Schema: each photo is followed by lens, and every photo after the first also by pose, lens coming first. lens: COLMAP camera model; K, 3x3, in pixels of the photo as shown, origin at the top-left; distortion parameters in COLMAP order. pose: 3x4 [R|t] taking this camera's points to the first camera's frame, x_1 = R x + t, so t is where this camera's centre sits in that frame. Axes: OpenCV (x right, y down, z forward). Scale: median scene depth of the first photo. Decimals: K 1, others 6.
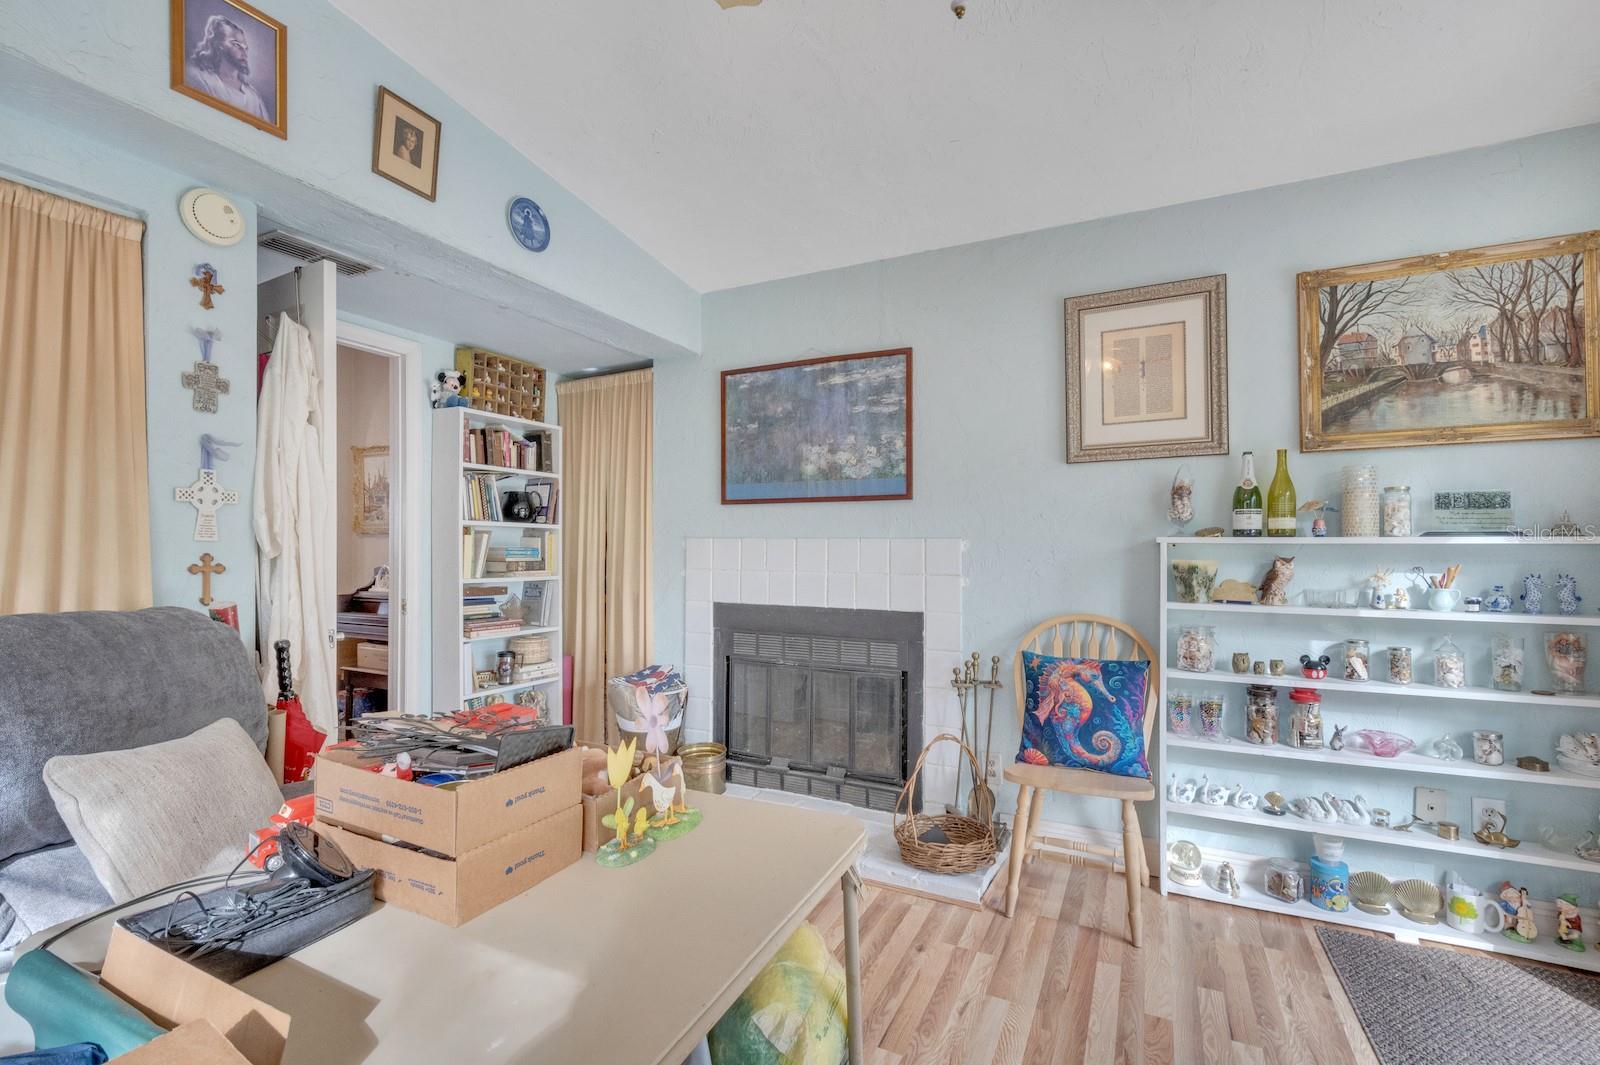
lens RADIAL K [[717.1, 0, 801.8], [0, 717.1, 550.0], [0, 0, 1]] dist [0.018316, -0.017066]
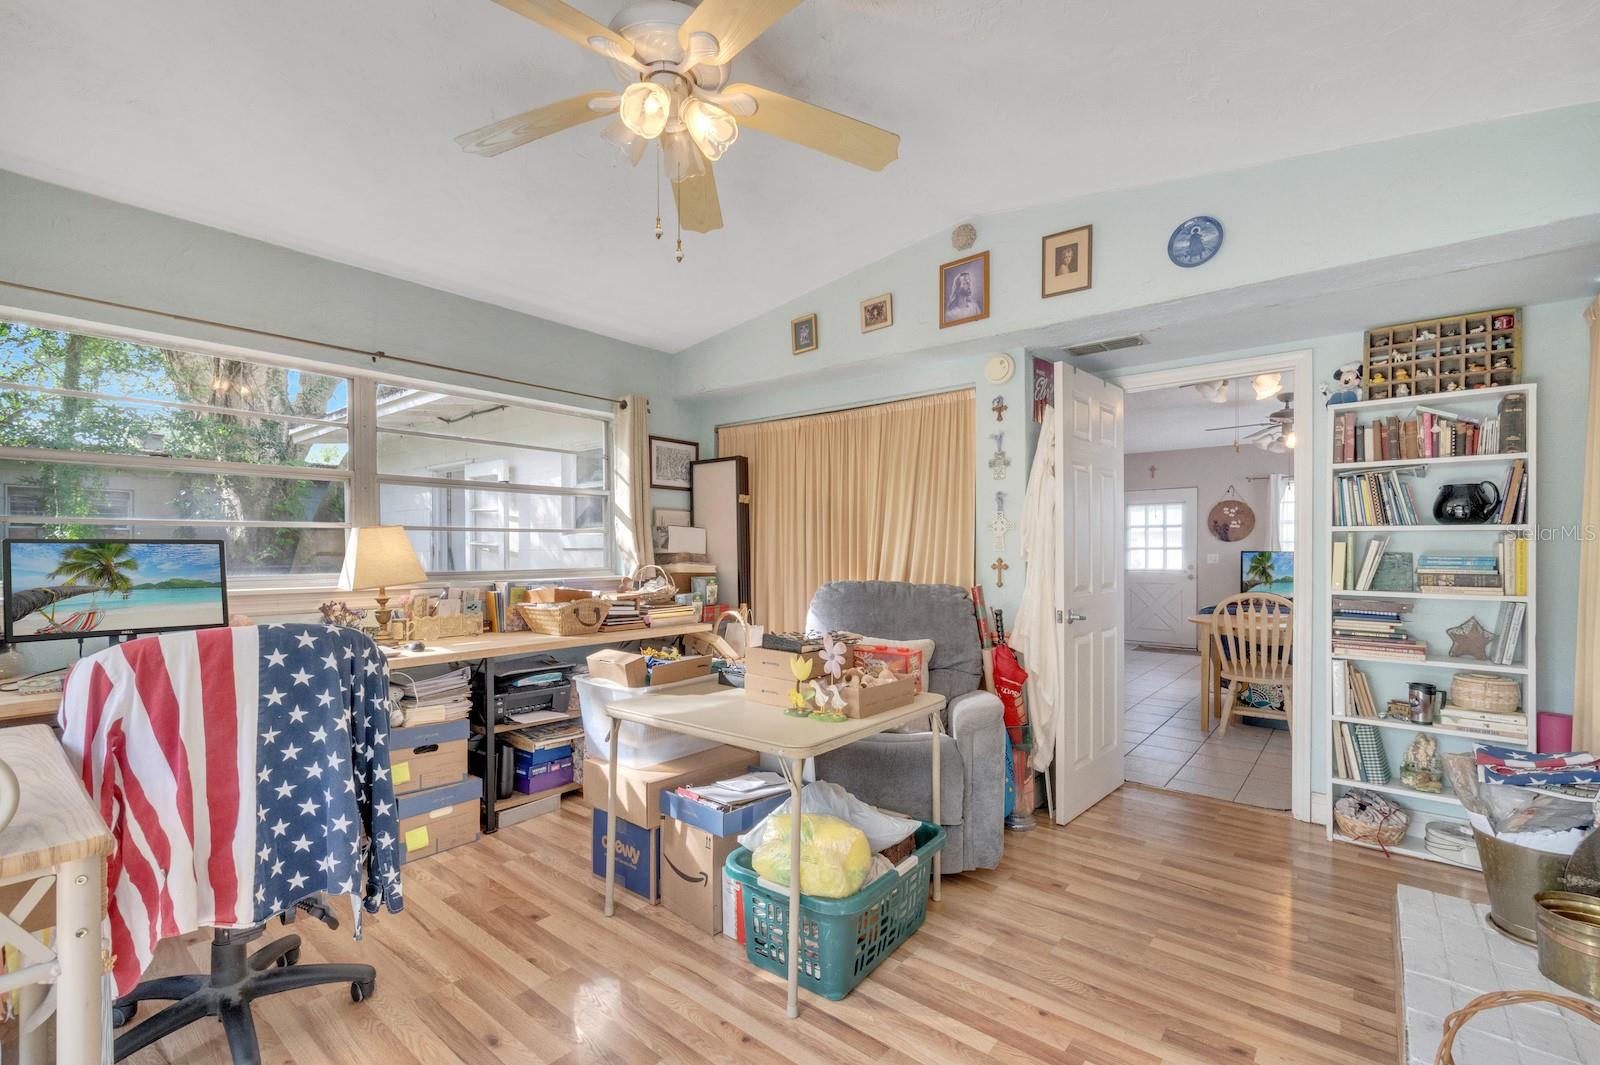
lens RADIAL K [[717.1, 0, 801.8], [0, 717.1, 550.0], [0, 0, 1]] dist [0.018316, -0.017066]
pose [[-0.243956, -0.001628, -0.969785, 1.027234], [-0.004705, 0.999989, -0.000495, -0.012791], [0.969775, 0.004442, -0.243961, 0.966346]]
